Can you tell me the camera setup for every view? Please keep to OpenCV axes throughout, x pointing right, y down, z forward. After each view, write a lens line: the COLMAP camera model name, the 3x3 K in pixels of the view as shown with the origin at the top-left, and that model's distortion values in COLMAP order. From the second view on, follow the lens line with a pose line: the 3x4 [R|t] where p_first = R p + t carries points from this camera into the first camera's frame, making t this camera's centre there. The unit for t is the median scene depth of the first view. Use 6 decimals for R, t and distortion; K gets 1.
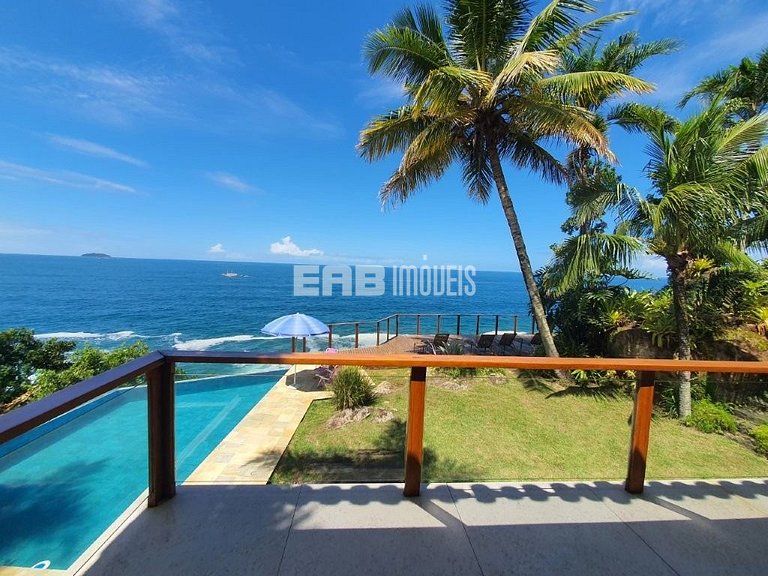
lens RADIAL K [[304.1, 0, 385.5], [0, 304.1, 292.6], [0, 0, 1]] dist [-0.001178, -0.001231]
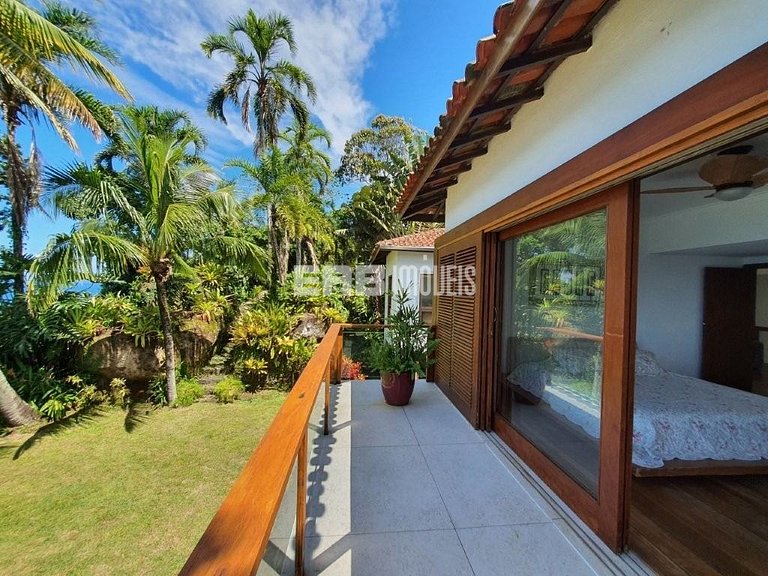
lens RADIAL K [[304.1, 0, 376.5], [0, 304.1, 290.2], [0, 0, 1]] dist [-0.001178, -0.001231]
pose [[-0.010247, -0.038432, 0.999209, -0.135344], [0.052609, 0.997856, 0.038919, -0.015174], [-0.998563, 0.052966, -0.008203, 0.164071]]
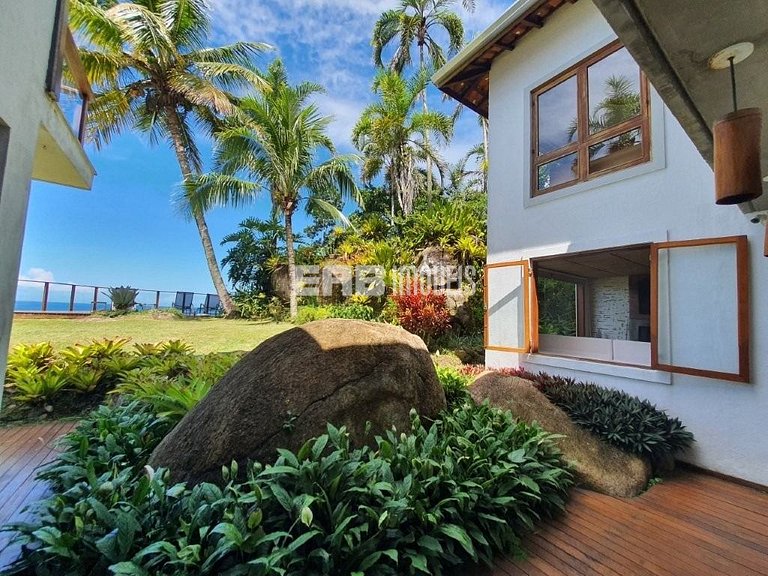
lens RADIAL K [[304.1, 0, 382.1], [0, 304.1, 289.9], [0, 0, 1]] dist [-0.001178, -0.001231]
pose [[0.866669, 0.035921, 0.497589, 0.522448], [0.034995, 0.990570, -0.132461, 0.381236], [-0.497655, 0.132213, 0.857239, -0.296443]]
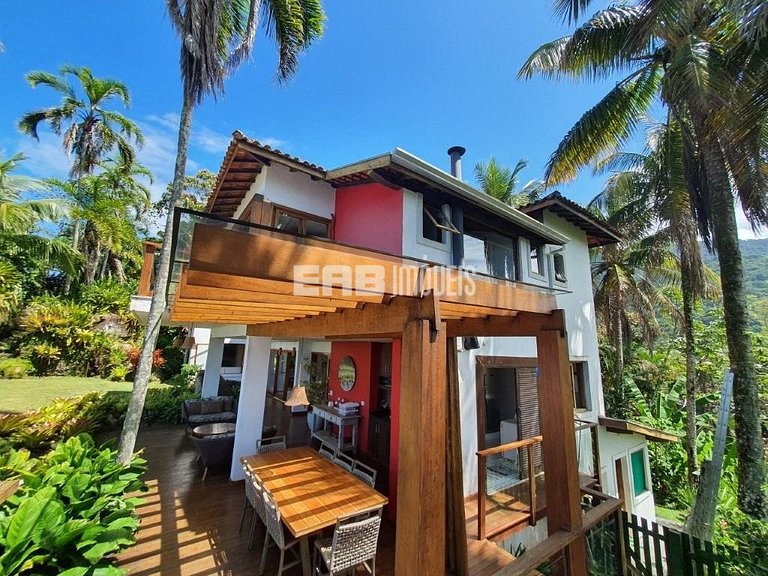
lens RADIAL K [[304.1, 0, 381.9], [0, 304.1, 288.8], [0, 0, 1]] dist [-0.001178, -0.001231]
pose [[-0.533451, 0.110303, 0.838608, -0.826830], [0.024149, 0.993042, -0.115255, 0.198421], [-0.845486, -0.041231, -0.532404, 0.123259]]
